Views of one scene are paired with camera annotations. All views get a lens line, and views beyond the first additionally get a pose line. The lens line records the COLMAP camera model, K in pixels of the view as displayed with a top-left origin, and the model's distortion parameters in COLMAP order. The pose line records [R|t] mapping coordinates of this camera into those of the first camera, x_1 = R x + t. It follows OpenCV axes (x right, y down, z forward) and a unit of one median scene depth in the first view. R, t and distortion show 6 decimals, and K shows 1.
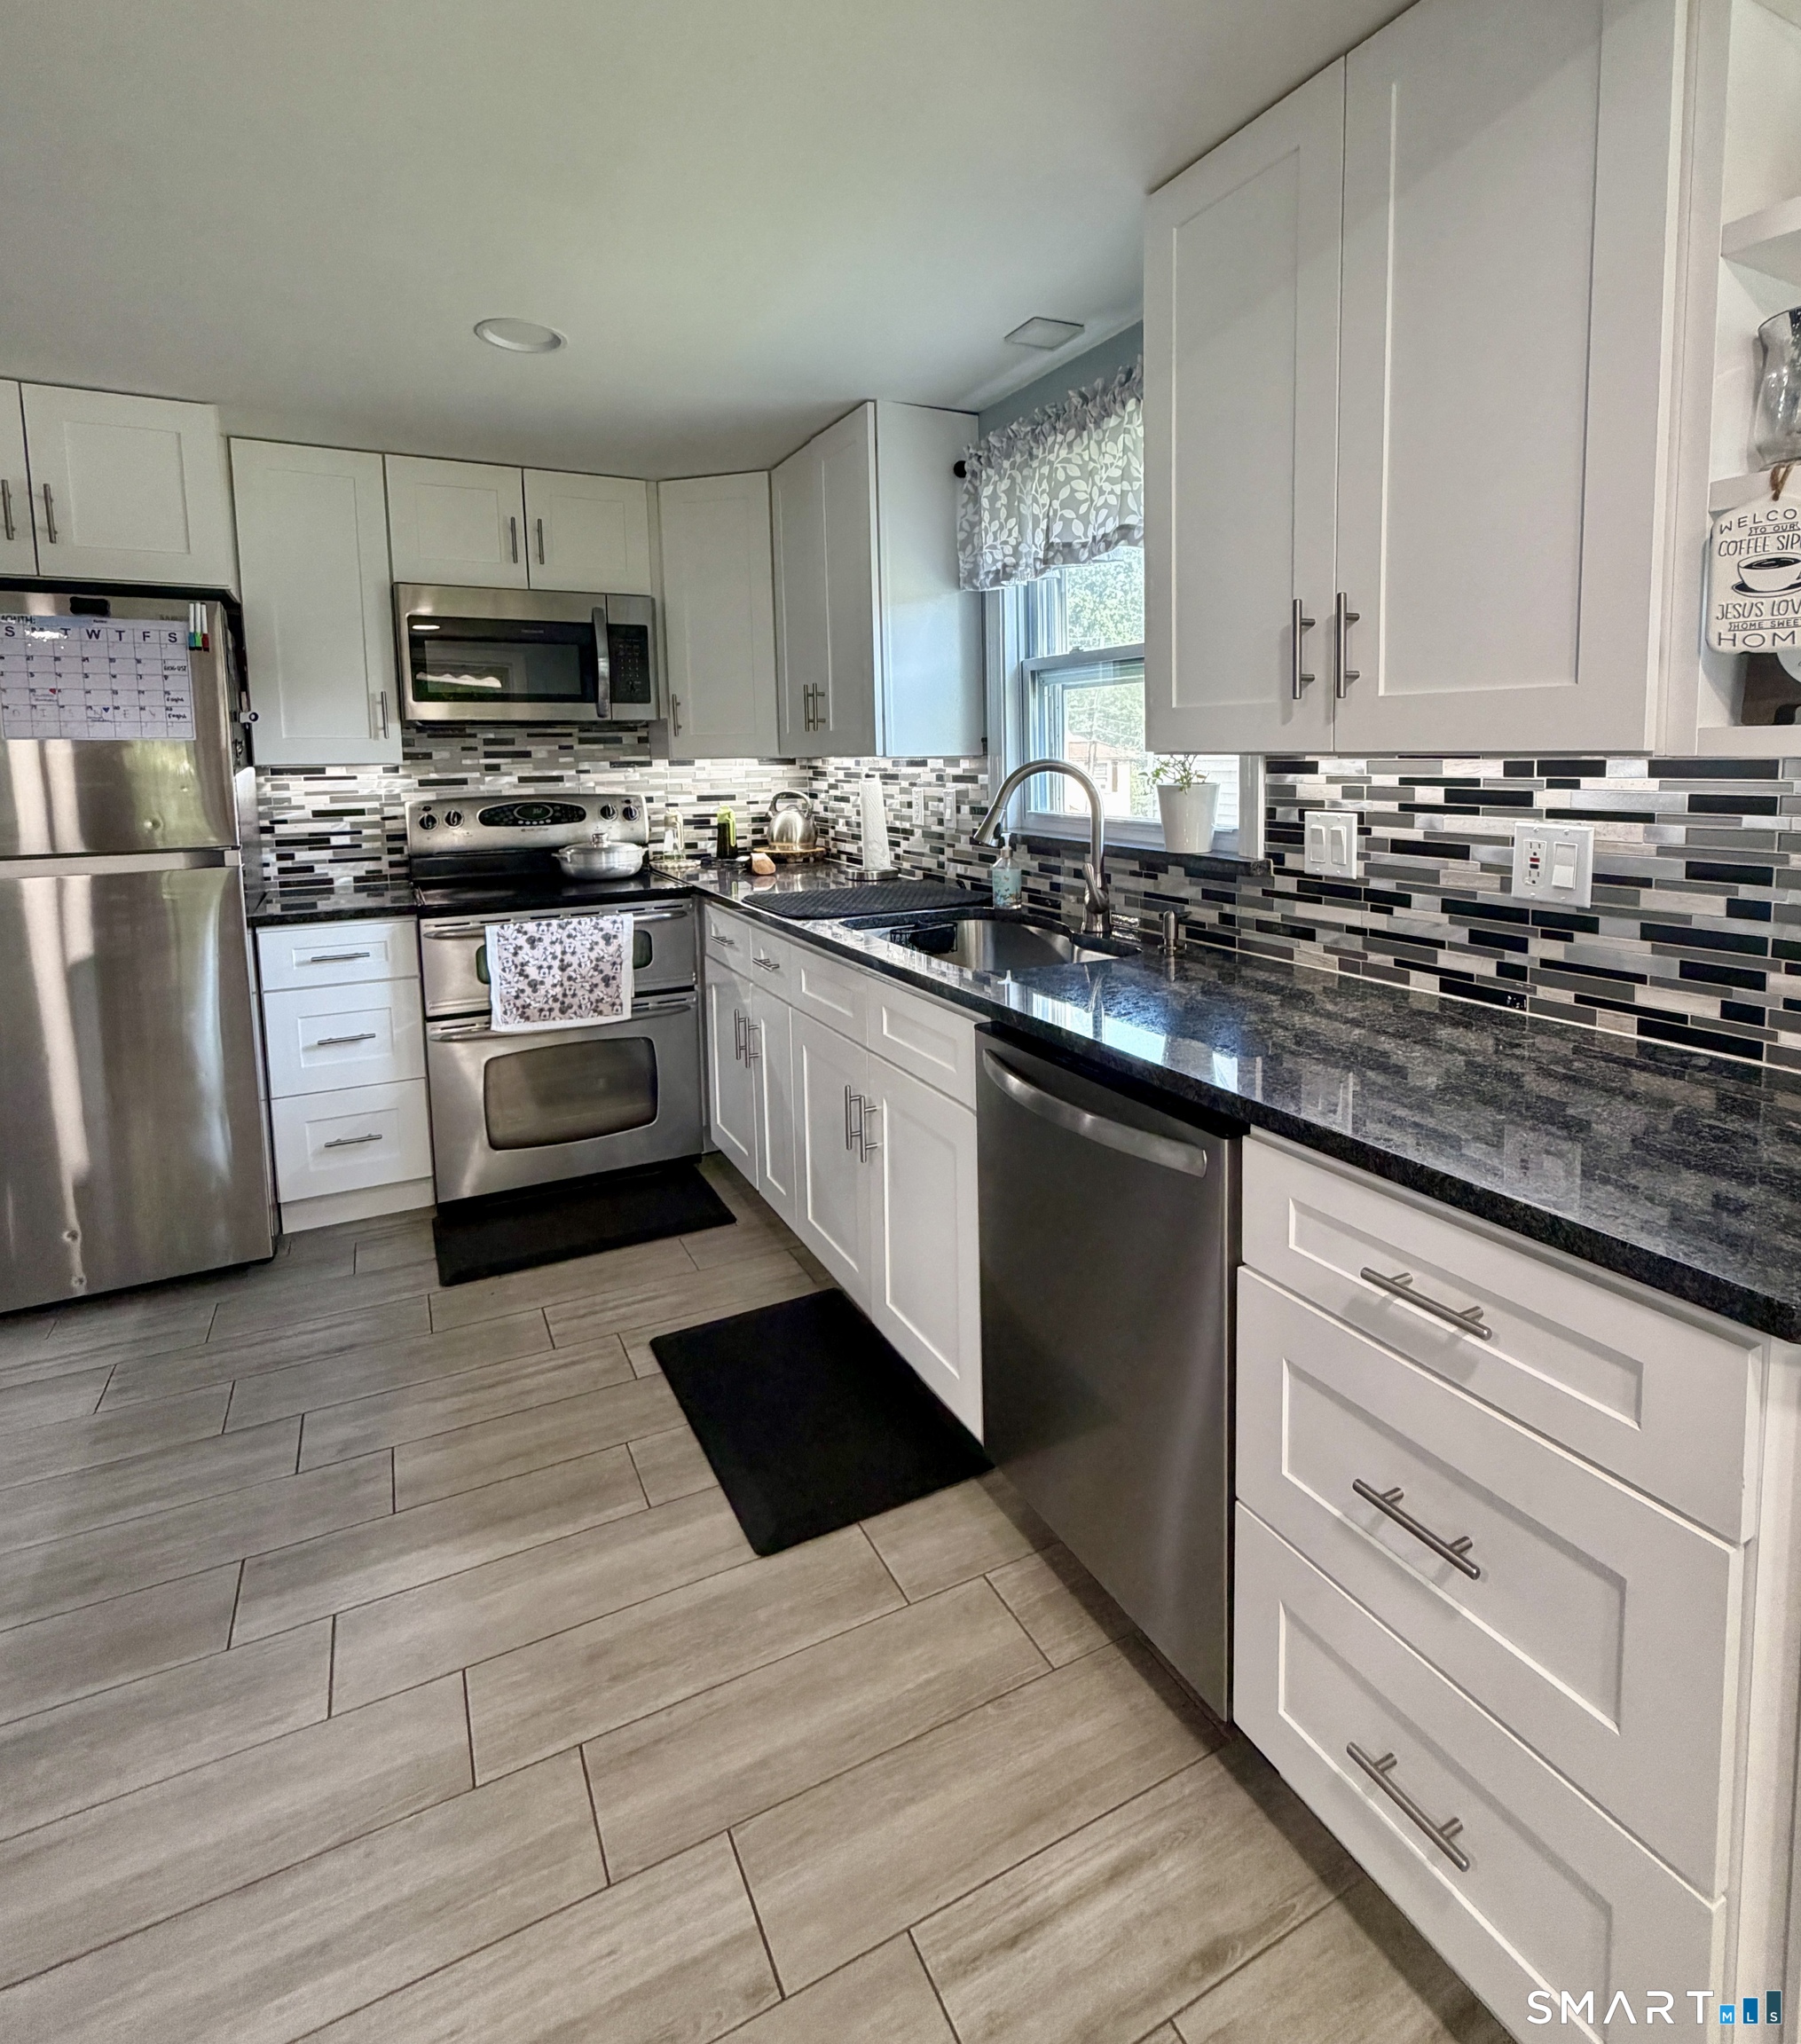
lens RADIAL K [[1165.6, 0, 900.5], [0, 1165.6, 1022.0], [0, 0, 1]] dist [0.001017, 0.001369]
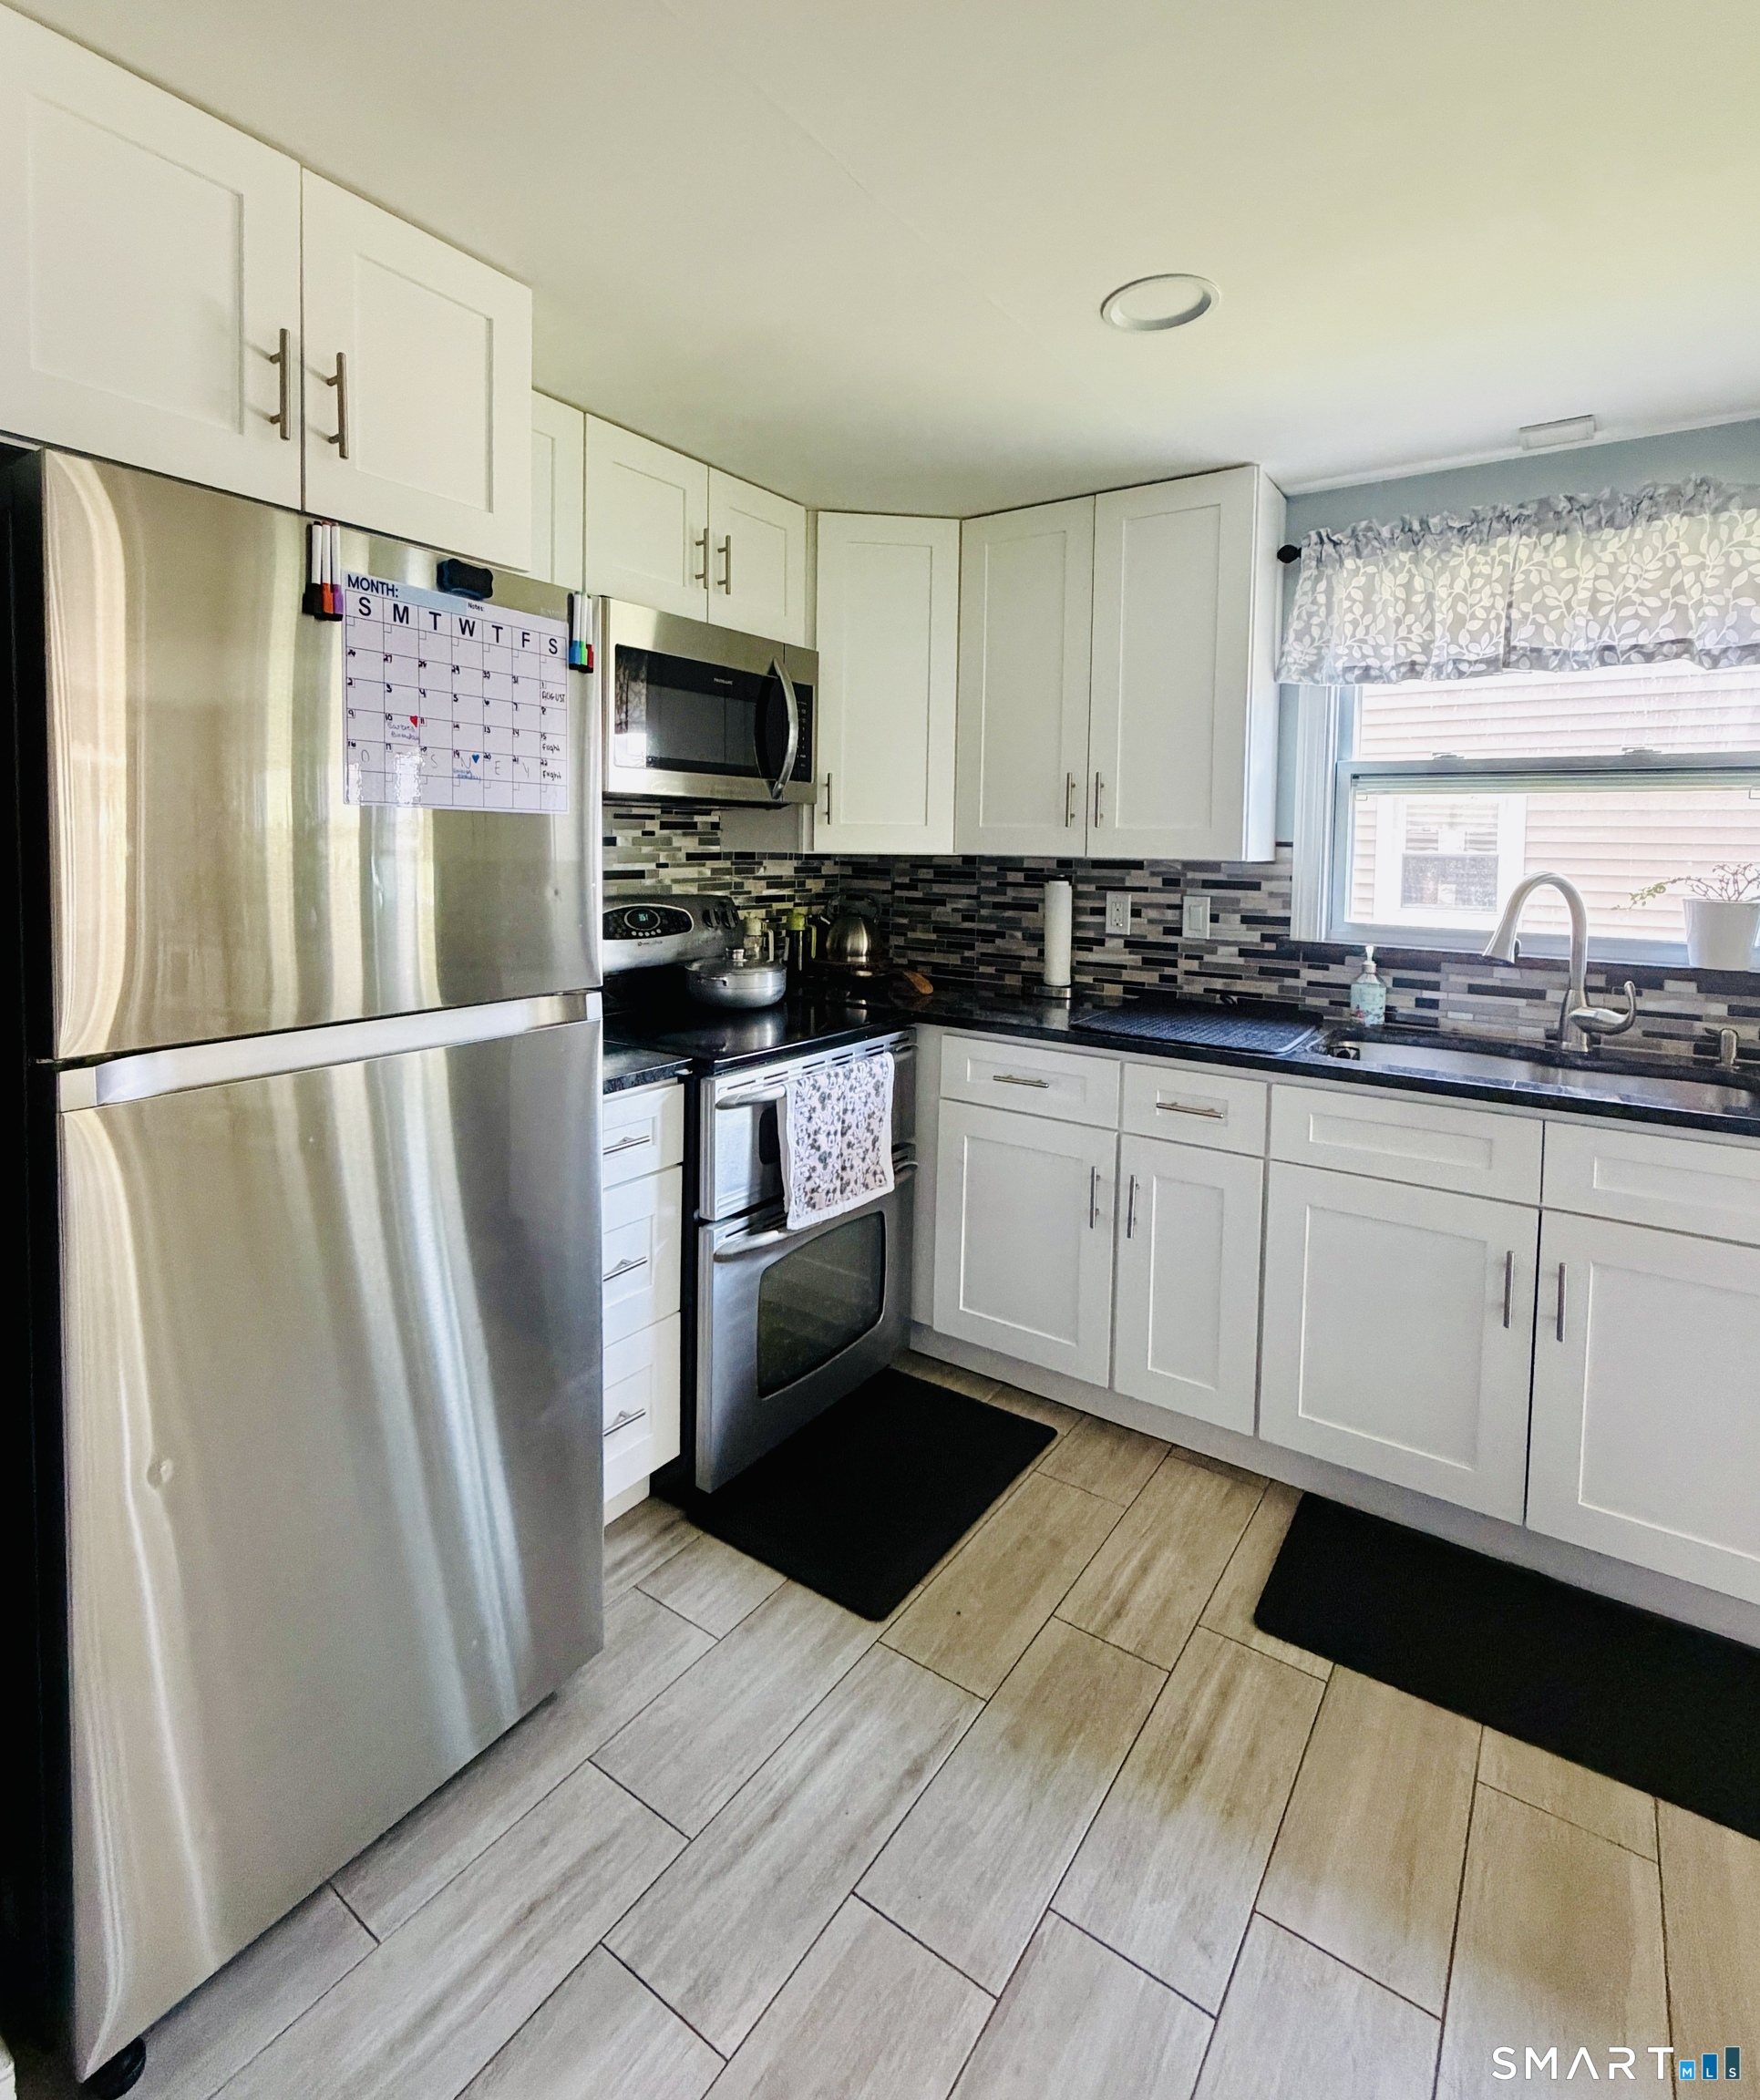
lens RADIAL K [[1173.4, 0, 881.2], [0, 1173.4, 1024.2], [0, 0, 1]] dist [0.003214, -0.002294]
pose [[0.884985, -0.044071, 0.463530, -0.621306], [0.077435, 0.995578, -0.053185, -0.074164], [-0.459136, 0.082961, 0.884484, 0.330143]]
